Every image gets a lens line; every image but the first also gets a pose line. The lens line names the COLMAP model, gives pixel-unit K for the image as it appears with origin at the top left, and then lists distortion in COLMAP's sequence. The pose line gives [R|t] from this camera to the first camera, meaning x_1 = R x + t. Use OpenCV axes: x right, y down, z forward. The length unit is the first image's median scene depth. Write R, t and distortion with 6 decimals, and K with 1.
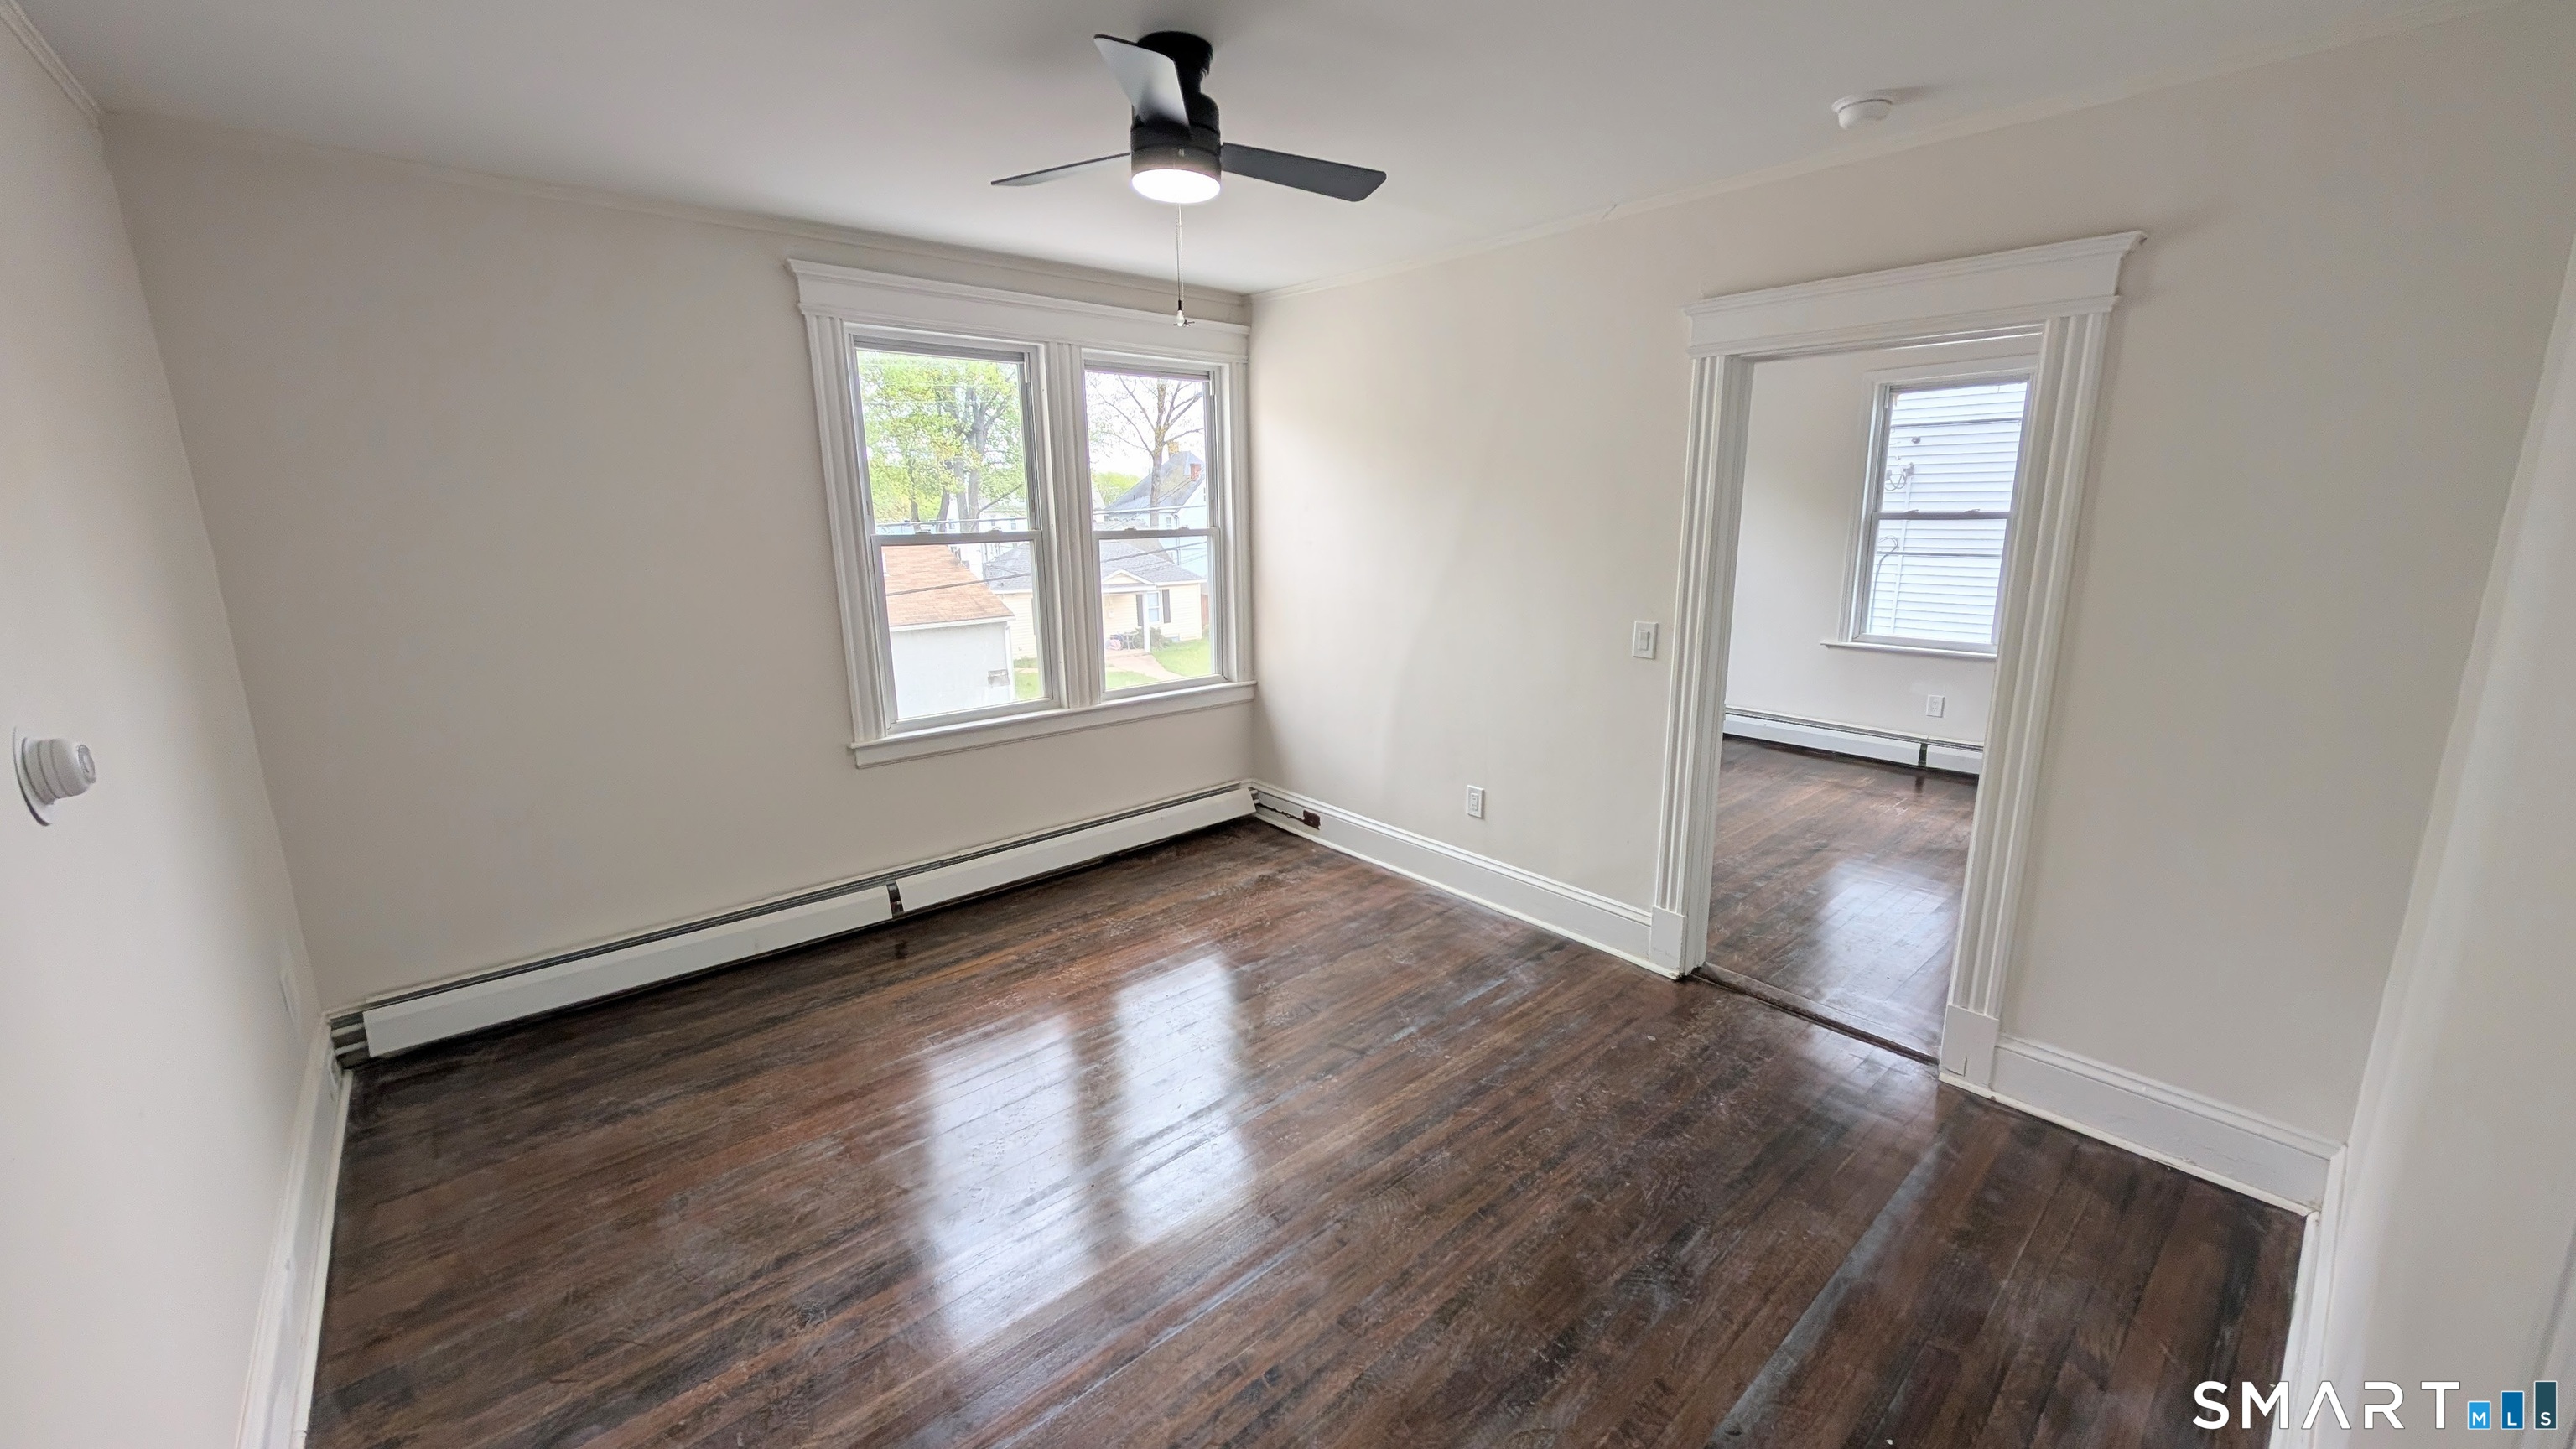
lens RADIAL K [[973.7, 0, 1282.3], [0, 973.7, 725.4], [0, 0, 1]] dist [0.003007, -0.000052]
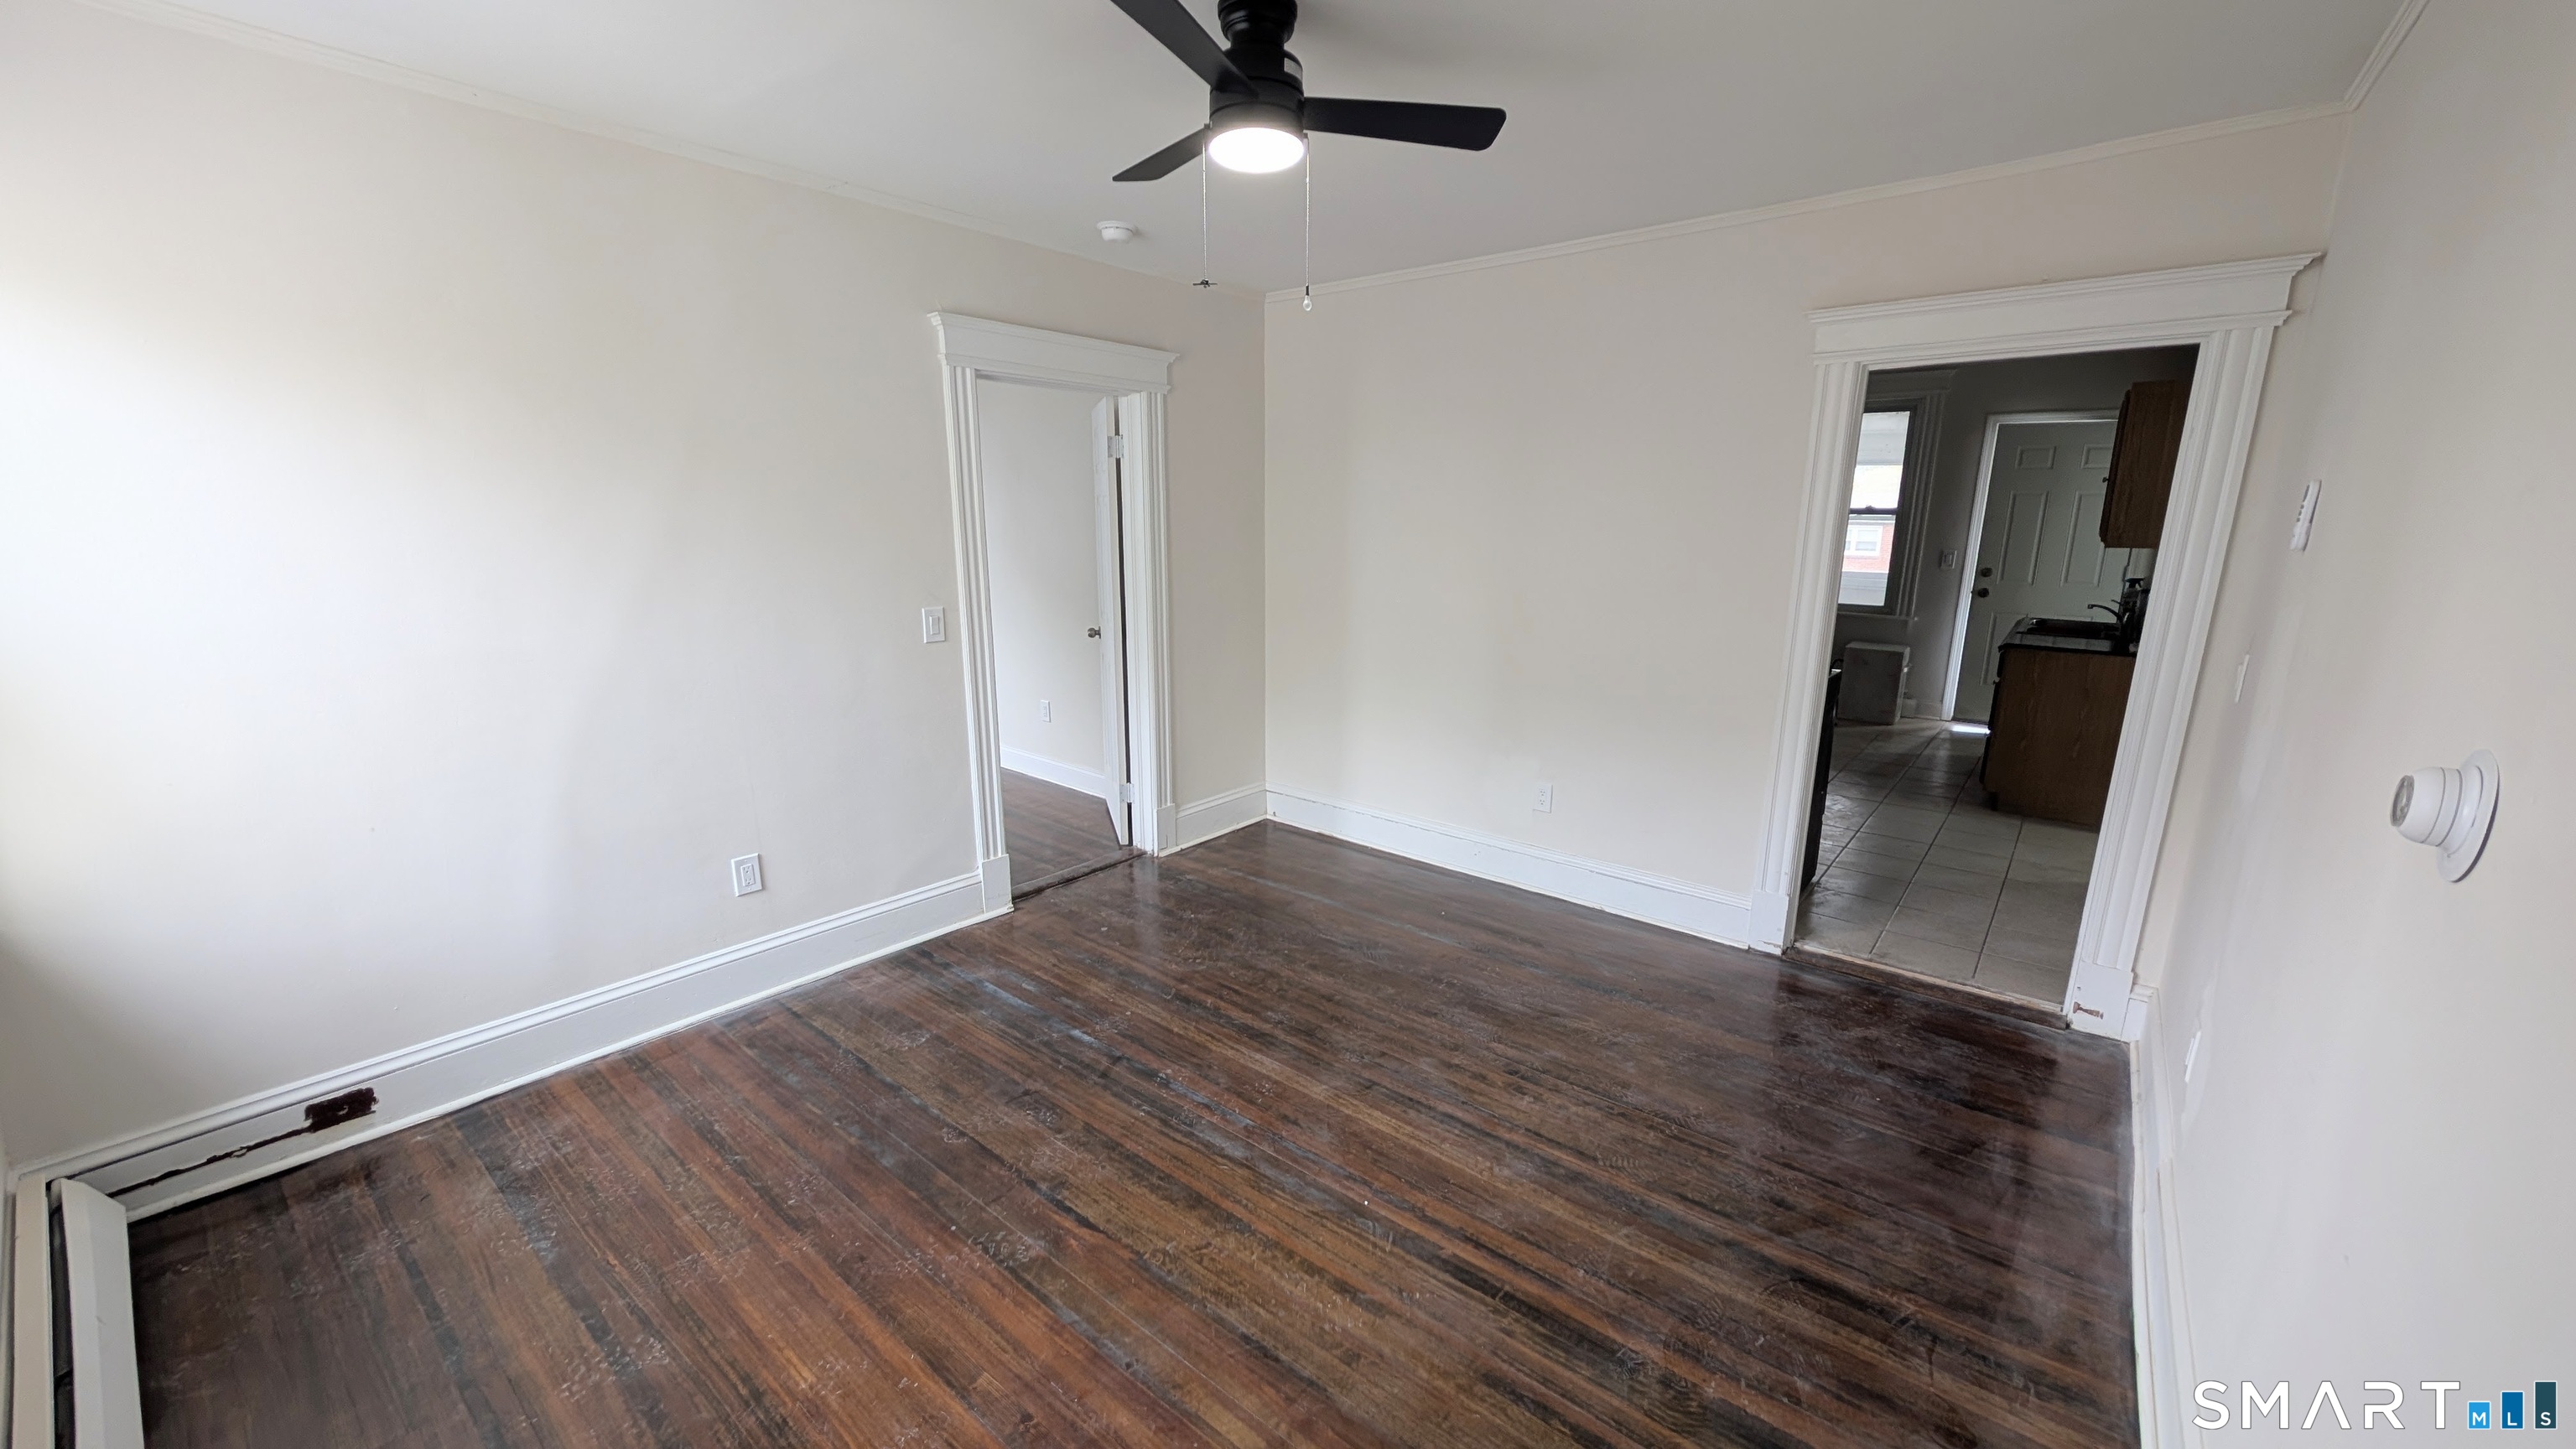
lens RADIAL K [[973.7, 0, 1293.7], [0, 973.7, 731.6], [0, 0, 1]] dist [0.003007, -0.000052]
pose [[-0.172906, -0.215726, 0.961023, -0.730554], [0.214696, 0.944002, 0.250532, -0.159294], [-0.961254, 0.249646, -0.116908, 0.779282]]
